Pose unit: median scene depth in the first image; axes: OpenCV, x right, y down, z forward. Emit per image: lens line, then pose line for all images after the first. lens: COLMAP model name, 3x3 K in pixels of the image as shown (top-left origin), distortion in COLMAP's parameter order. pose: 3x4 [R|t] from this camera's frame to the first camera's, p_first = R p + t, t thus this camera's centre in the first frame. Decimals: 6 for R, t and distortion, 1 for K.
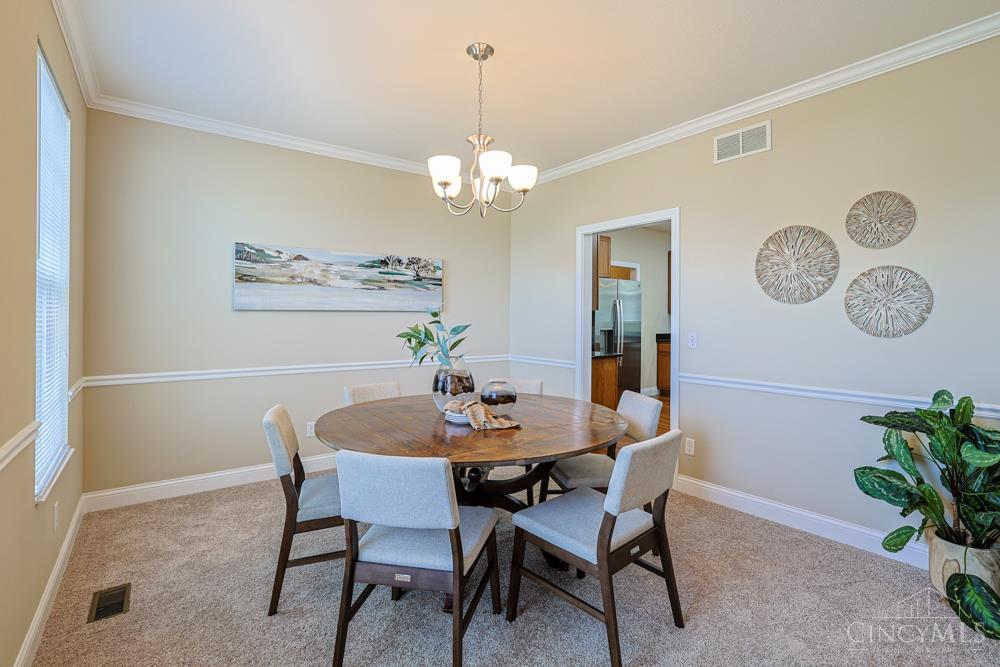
lens RADIAL K [[455.2, 0, 503.5], [0, 455.2, 324.7], [0, 0, 1]] dist [-0.033491, 0.008146]
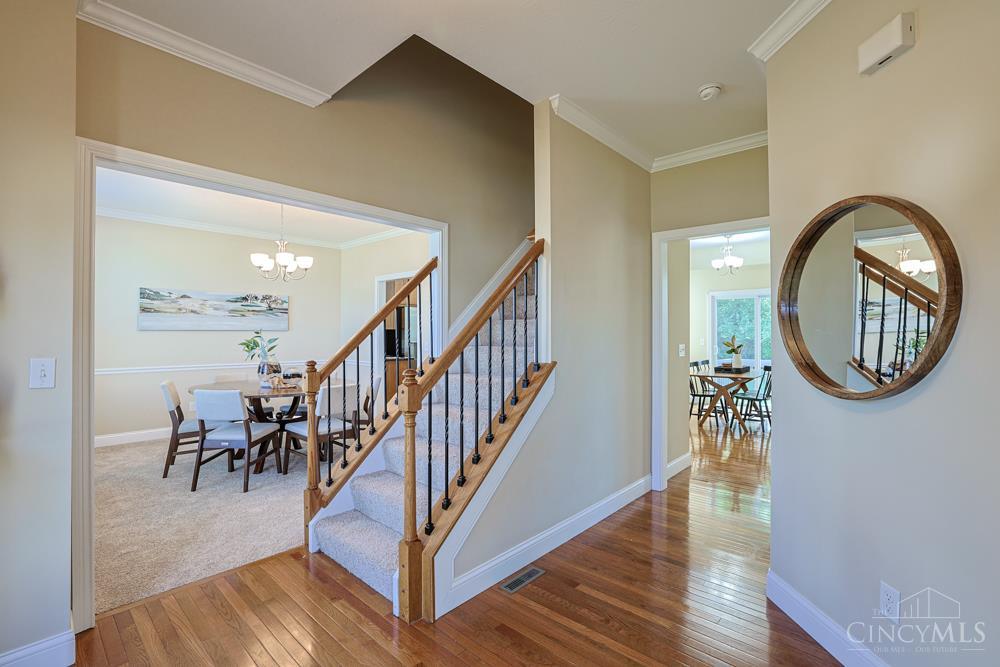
lens RADIAL K [[455.2, 0, 495.2], [0, 455.2, 332.6], [0, 0, 1]] dist [-0.033491, 0.008146]
pose [[0.986688, -0.005837, 0.162518, 0.493967], [0.008876, 0.999799, -0.017977, 0.018795], [-0.162380, 0.019181, 0.986542, -0.973908]]
